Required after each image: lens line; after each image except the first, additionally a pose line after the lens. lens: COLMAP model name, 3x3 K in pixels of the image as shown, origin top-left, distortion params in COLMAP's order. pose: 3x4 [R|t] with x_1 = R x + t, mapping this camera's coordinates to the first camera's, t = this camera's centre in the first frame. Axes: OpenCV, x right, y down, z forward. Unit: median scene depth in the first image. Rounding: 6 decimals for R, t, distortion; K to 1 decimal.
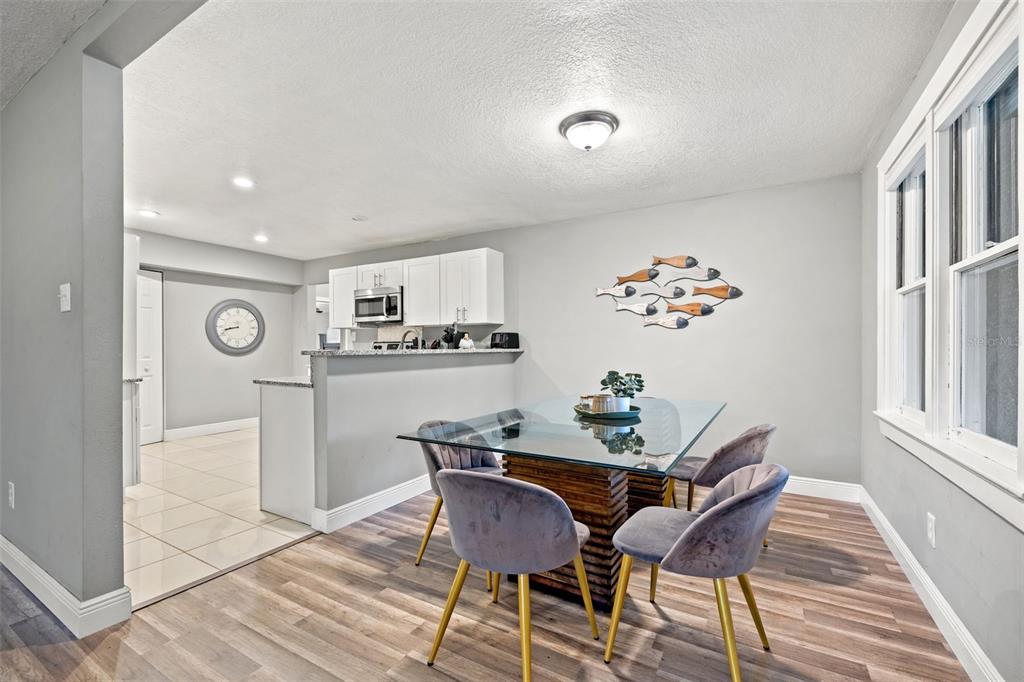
lens RADIAL K [[430.8, 0, 512.2], [0, 430.8, 351.5], [0, 0, 1]] dist [0.002119, -0.000289]
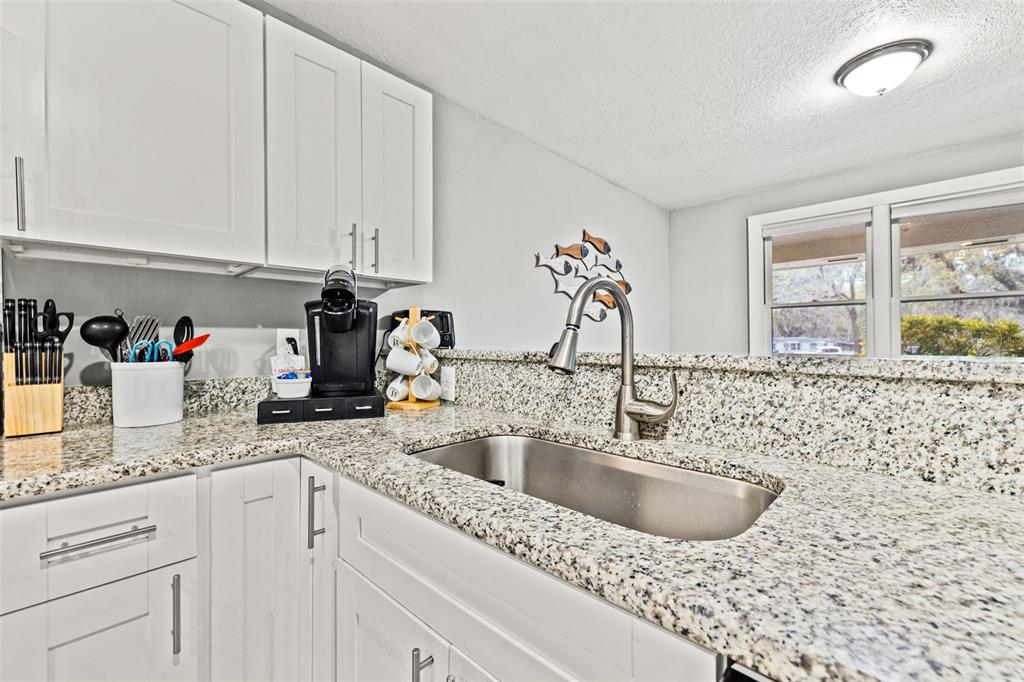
lens RADIAL K [[430.8, 0, 501.9], [0, 430.8, 339.9], [0, 0, 1]] dist [0.002119, -0.000289]
pose [[0.241831, 0.002421, 0.970315, -0.420604], [0.011587, 0.999918, -0.005382, -0.011212], [-0.970249, 0.012544, 0.241783, 0.821179]]
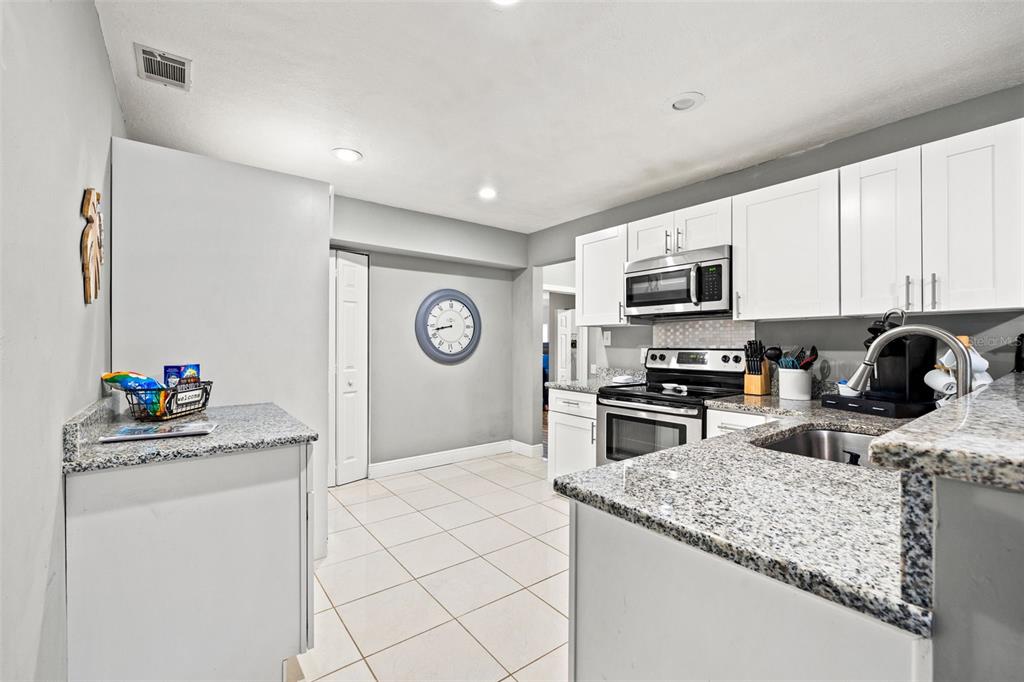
lens RADIAL K [[430.8, 0, 509.9], [0, 430.8, 342.3], [0, 0, 1]] dist [0.002119, -0.000289]
pose [[0.927327, 0.002750, -0.374242, -0.340301], [-0.007863, 0.999895, -0.012136, -0.026275], [0.374169, 0.014197, 0.927252, 0.449378]]
